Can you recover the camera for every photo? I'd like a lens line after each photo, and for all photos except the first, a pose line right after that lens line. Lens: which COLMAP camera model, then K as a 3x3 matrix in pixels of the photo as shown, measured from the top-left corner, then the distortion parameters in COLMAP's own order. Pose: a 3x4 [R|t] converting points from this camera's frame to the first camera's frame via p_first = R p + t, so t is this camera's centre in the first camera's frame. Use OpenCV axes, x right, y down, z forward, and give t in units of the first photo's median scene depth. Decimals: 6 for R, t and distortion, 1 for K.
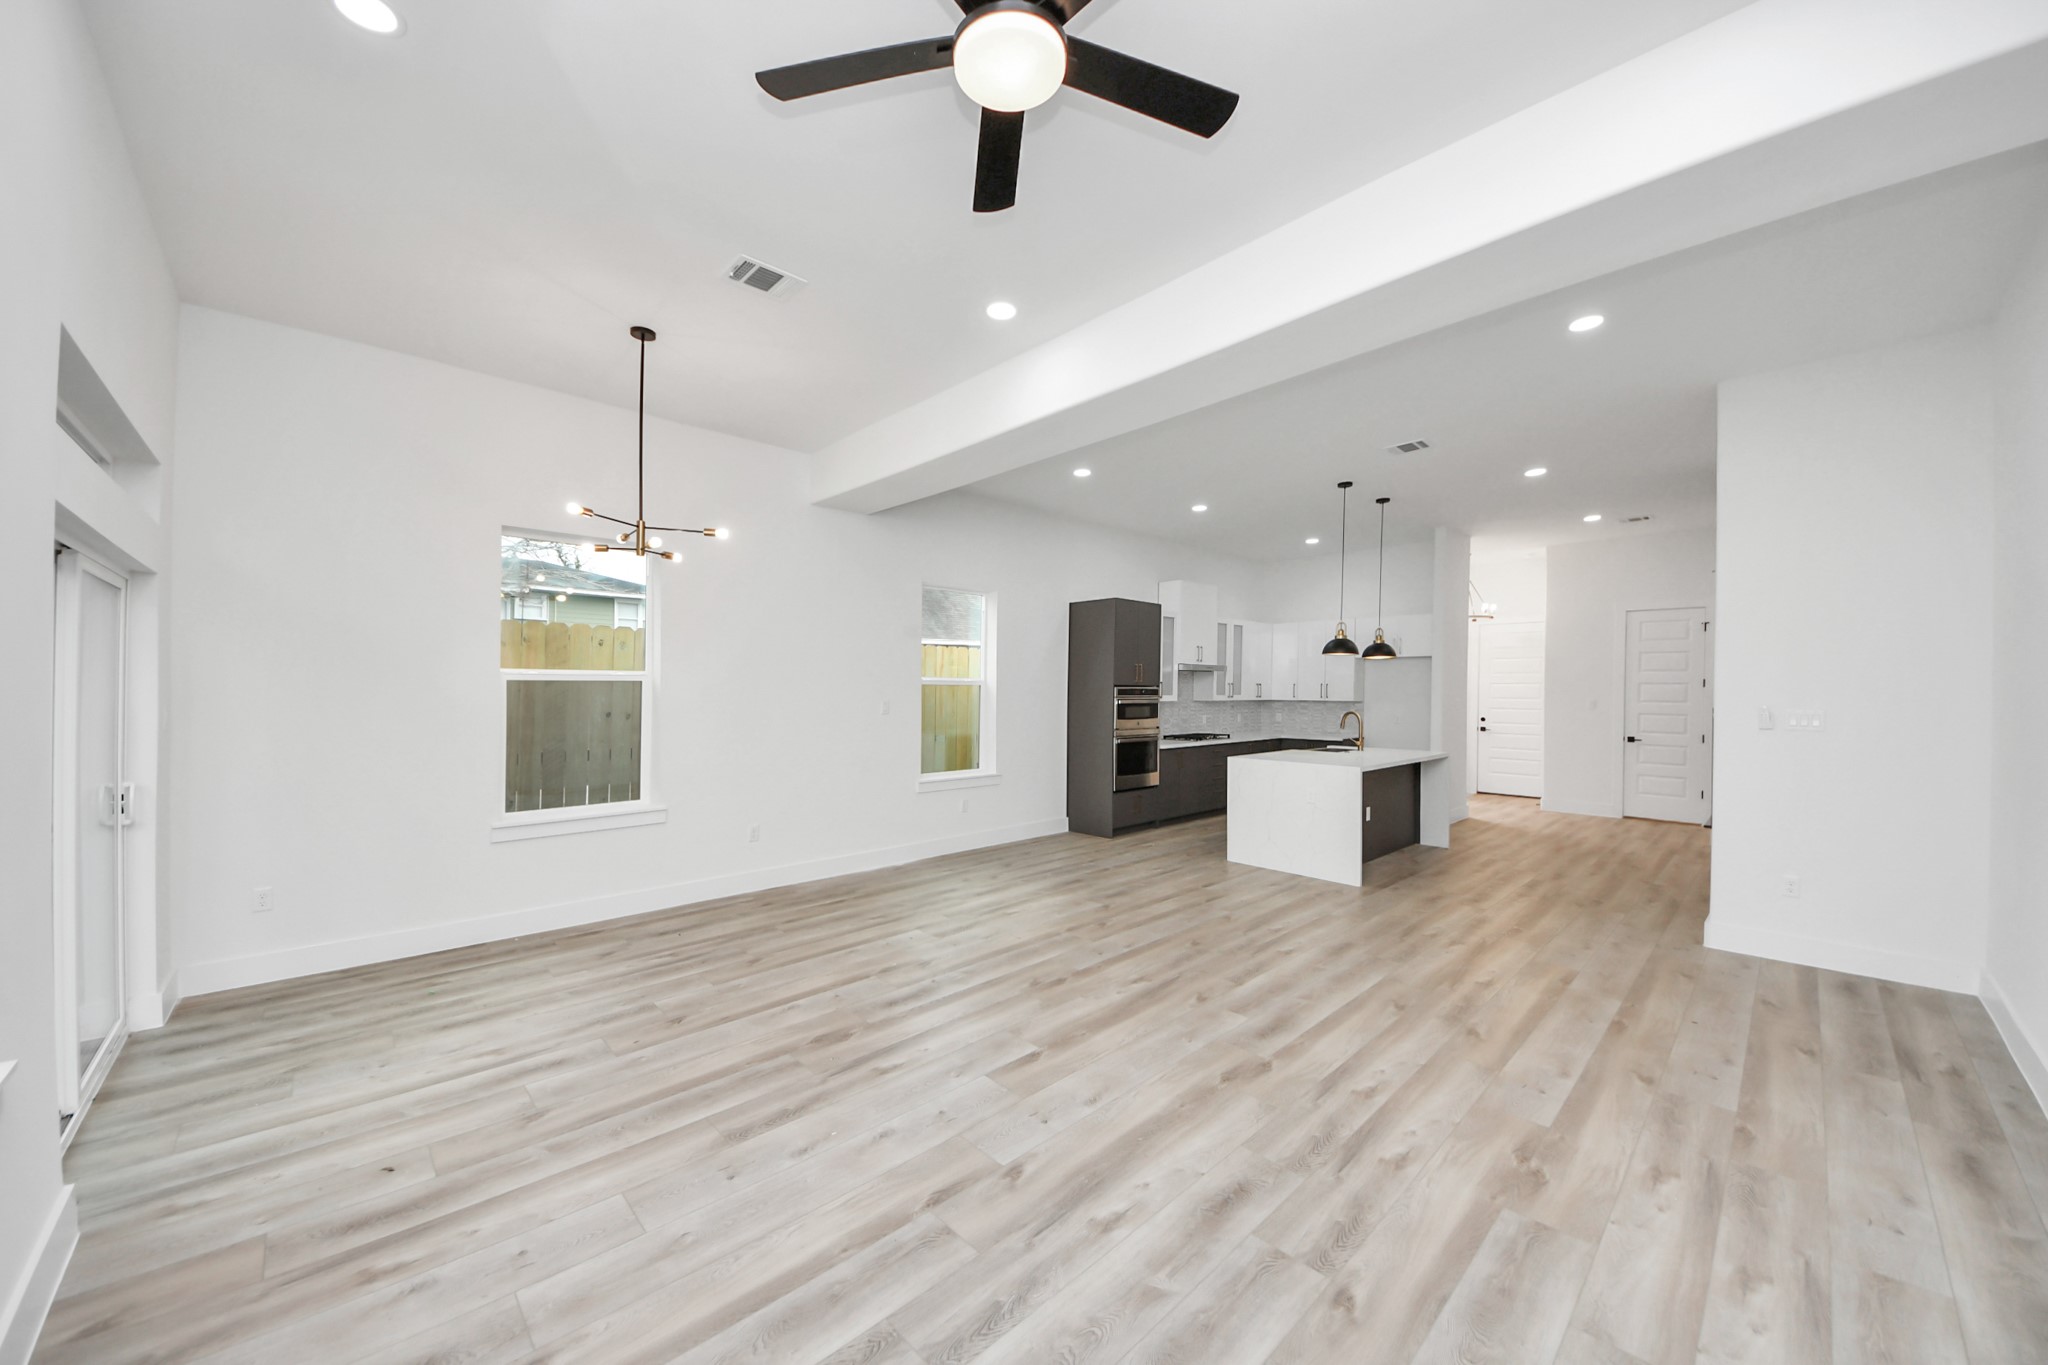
lens RADIAL K [[733.4, 0, 1029.2], [0, 733.4, 691.4], [0, 0, 1]] dist [0.044258, -0.029047]
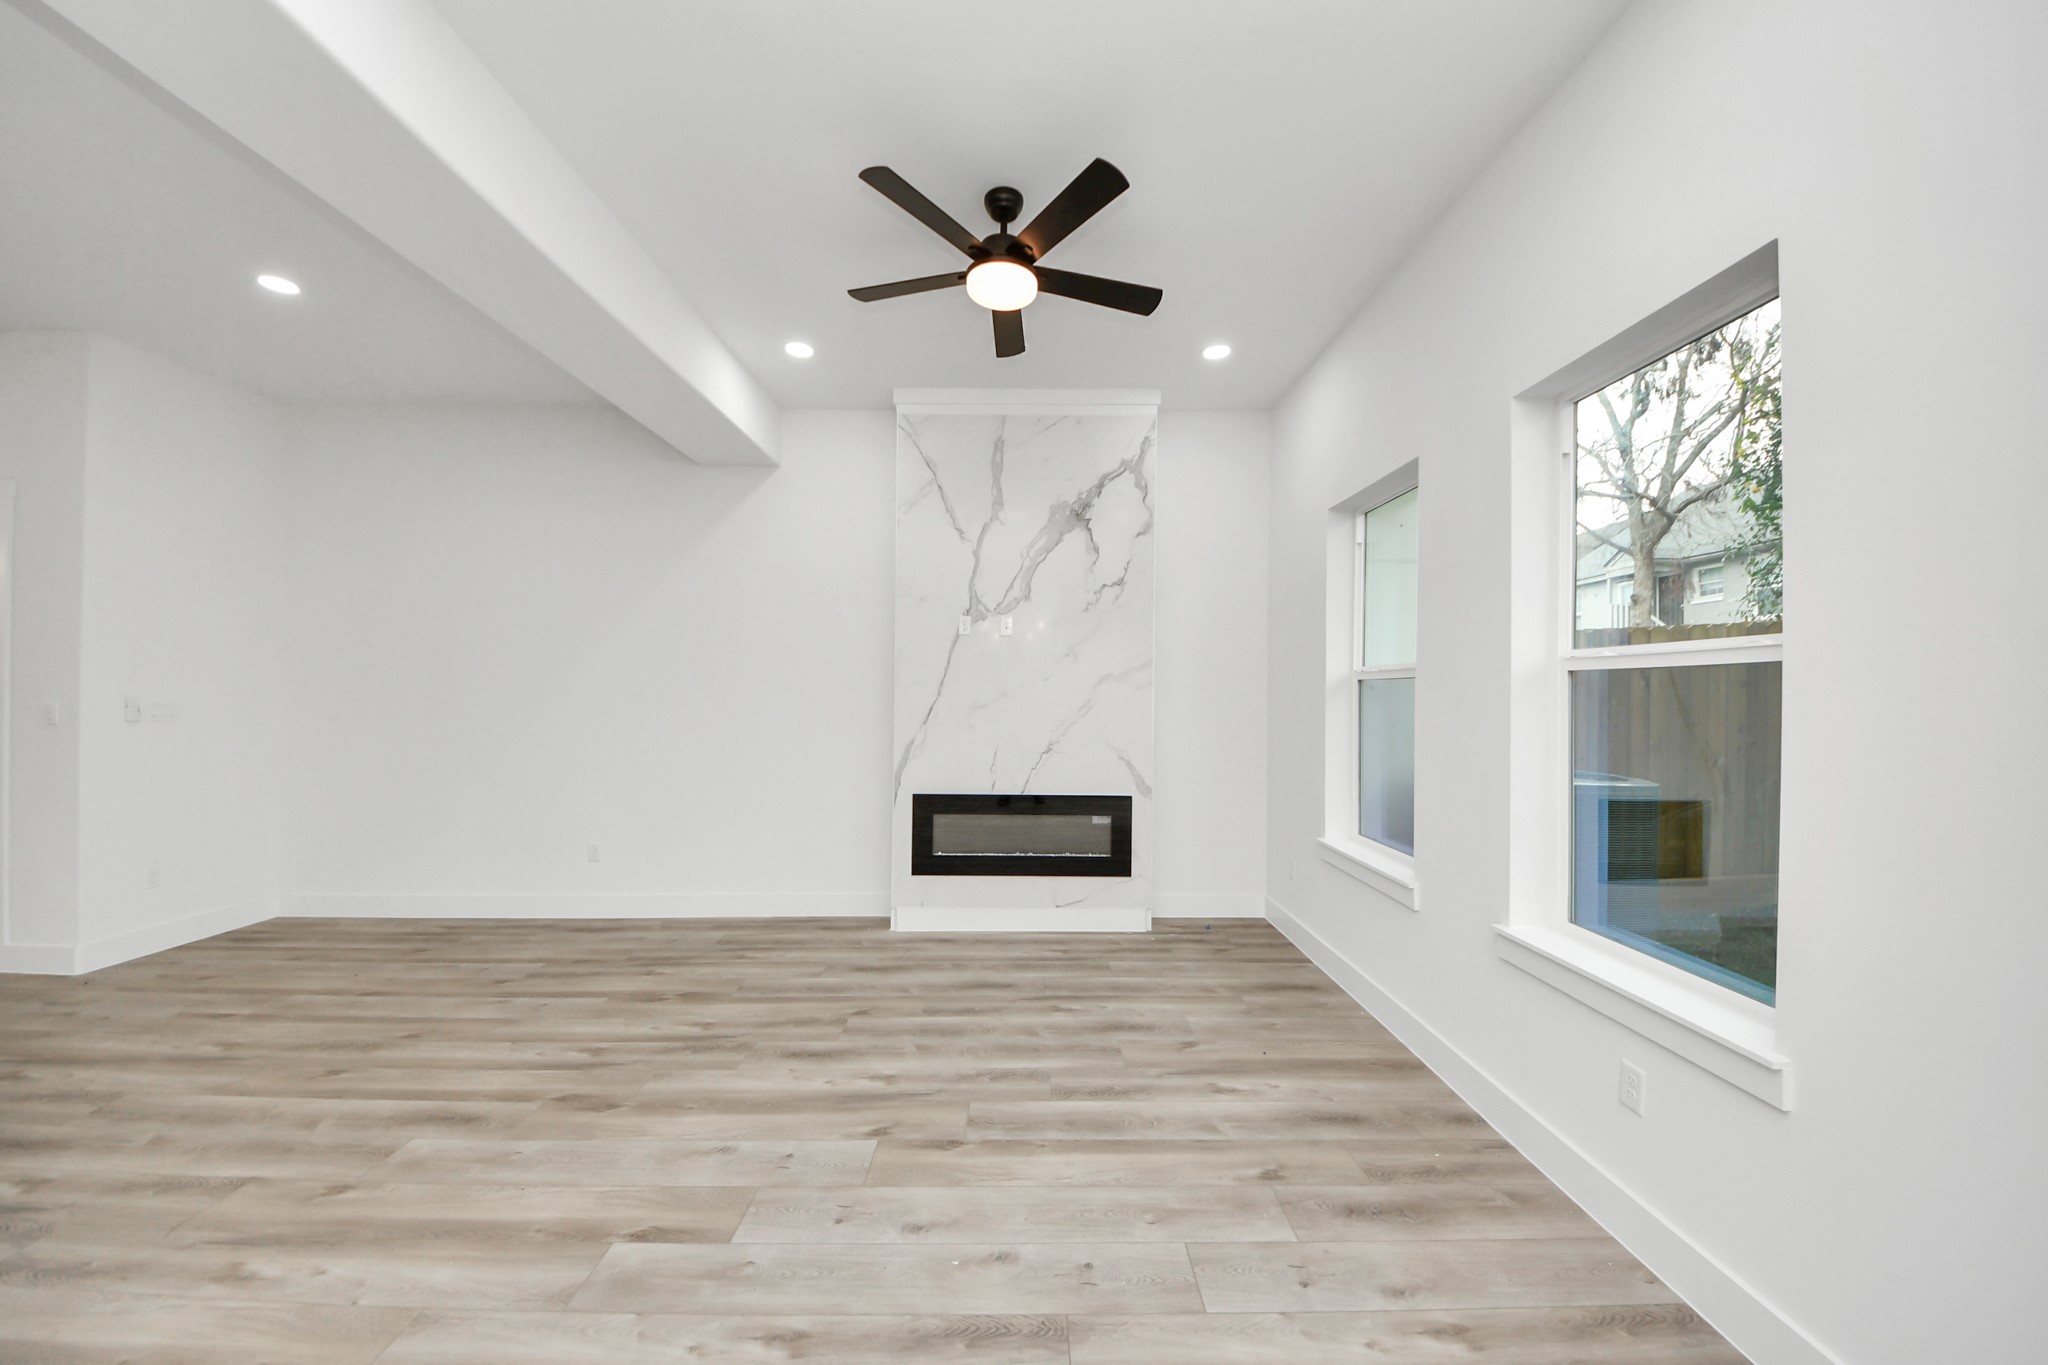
lens RADIAL K [[727.4, 0, 1022.3], [0, 727.4, 684.9], [0, 0, 1]] dist [0.044754, -0.027834]
pose [[-0.722117, 0.001116, 0.691770, -0.521083], [-0.006506, 0.999944, -0.008405, 0.004730], [-0.691740, -0.010570, -0.722069, 0.937716]]
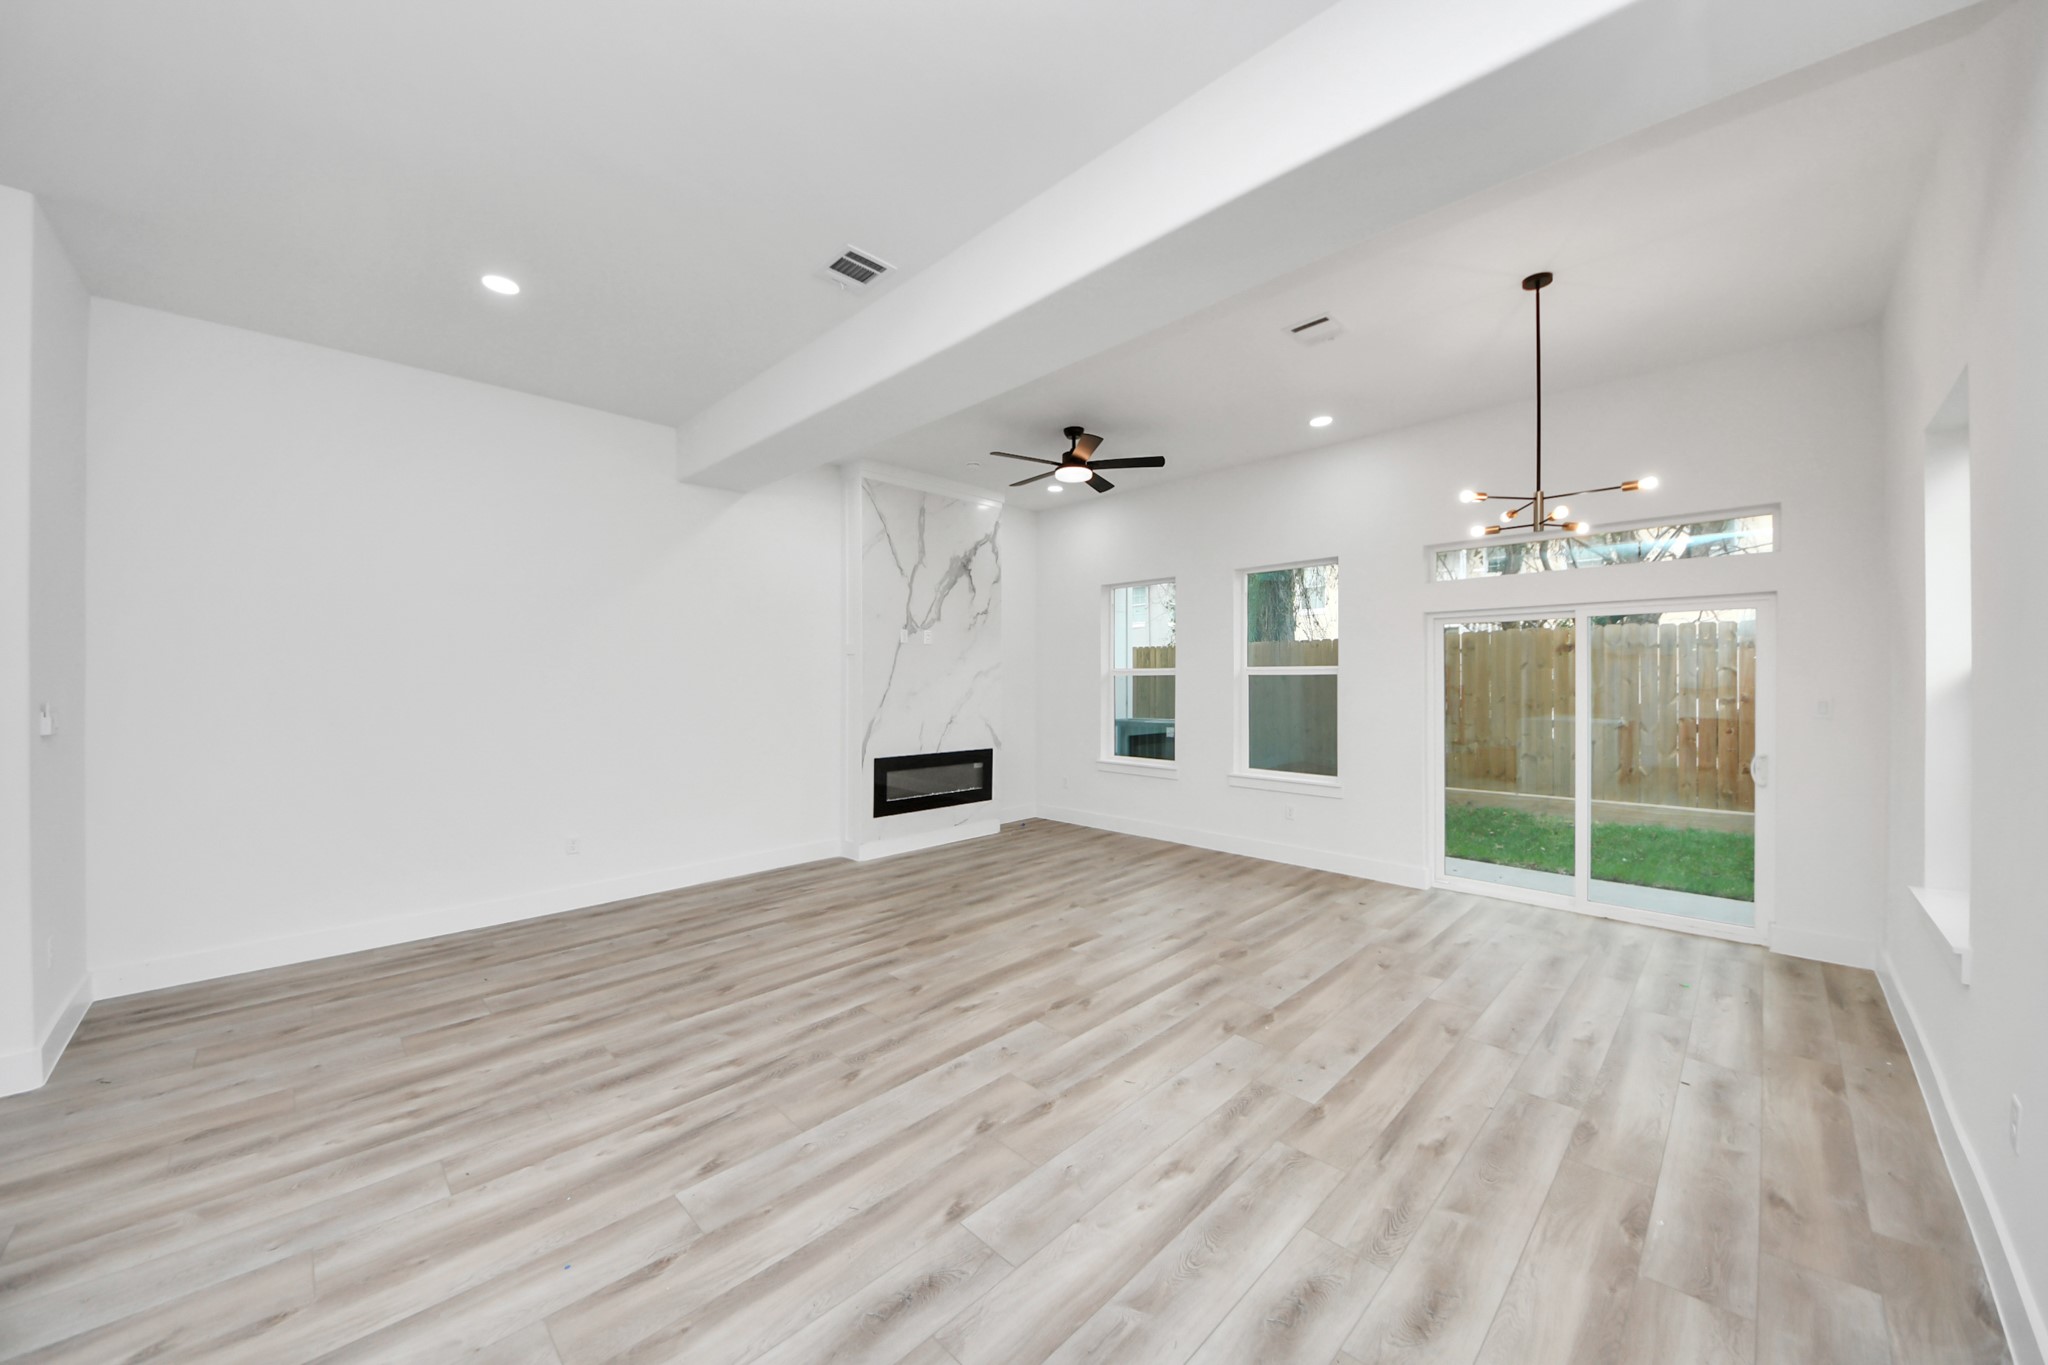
lens RADIAL K [[727.4, 0, 1022.3], [0, 727.4, 684.9], [0, 0, 1]] dist [0.044754, -0.027834]
pose [[-0.999820, -0.002647, -0.018772, 0.096796], [-0.002816, 0.999956, 0.008970, -0.005885], [0.018748, 0.009021, -0.999784, 1.779383]]
